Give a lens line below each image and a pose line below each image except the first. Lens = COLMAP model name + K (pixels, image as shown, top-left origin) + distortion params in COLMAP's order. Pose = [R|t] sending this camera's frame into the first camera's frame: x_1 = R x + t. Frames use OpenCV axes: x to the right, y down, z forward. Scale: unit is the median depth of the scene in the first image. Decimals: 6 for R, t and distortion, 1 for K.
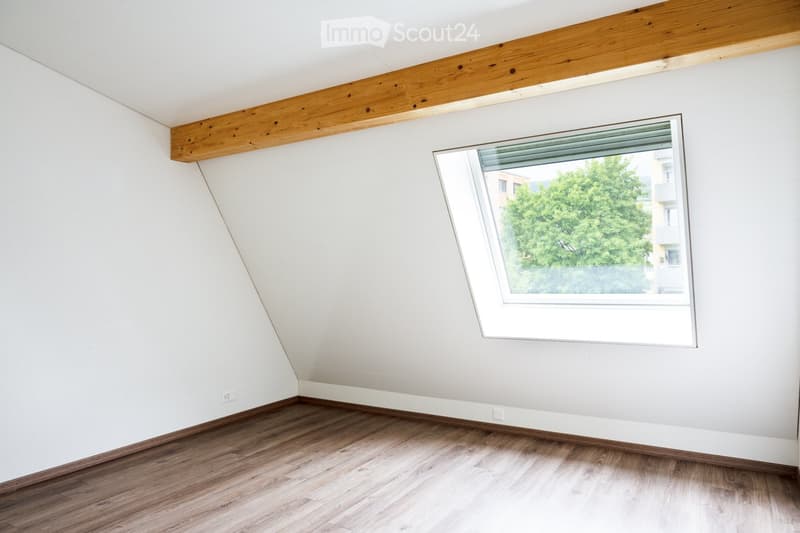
lens RADIAL K [[538.4, 0, 400.8], [0, 538.4, 266.8], [0, 0, 1]] dist [0.002263, -0.006414]
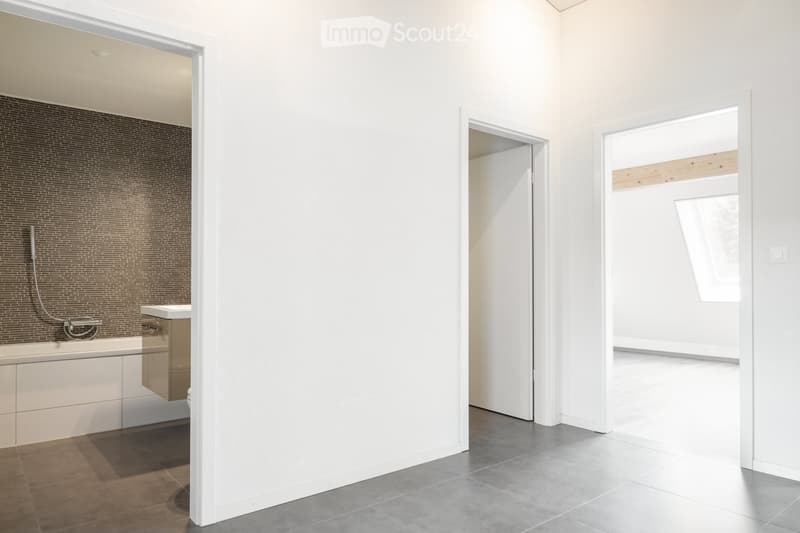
lens RADIAL K [[538.4, 0, 396.9], [0, 538.4, 268.2], [0, 0, 1]] dist [0.002263, -0.006414]
pose [[0.942952, 0.012446, -0.332696, -0.250164], [-0.013895, 0.999902, -0.001975, 0.050463], [0.332639, 0.006485, 0.943032, -1.245353]]
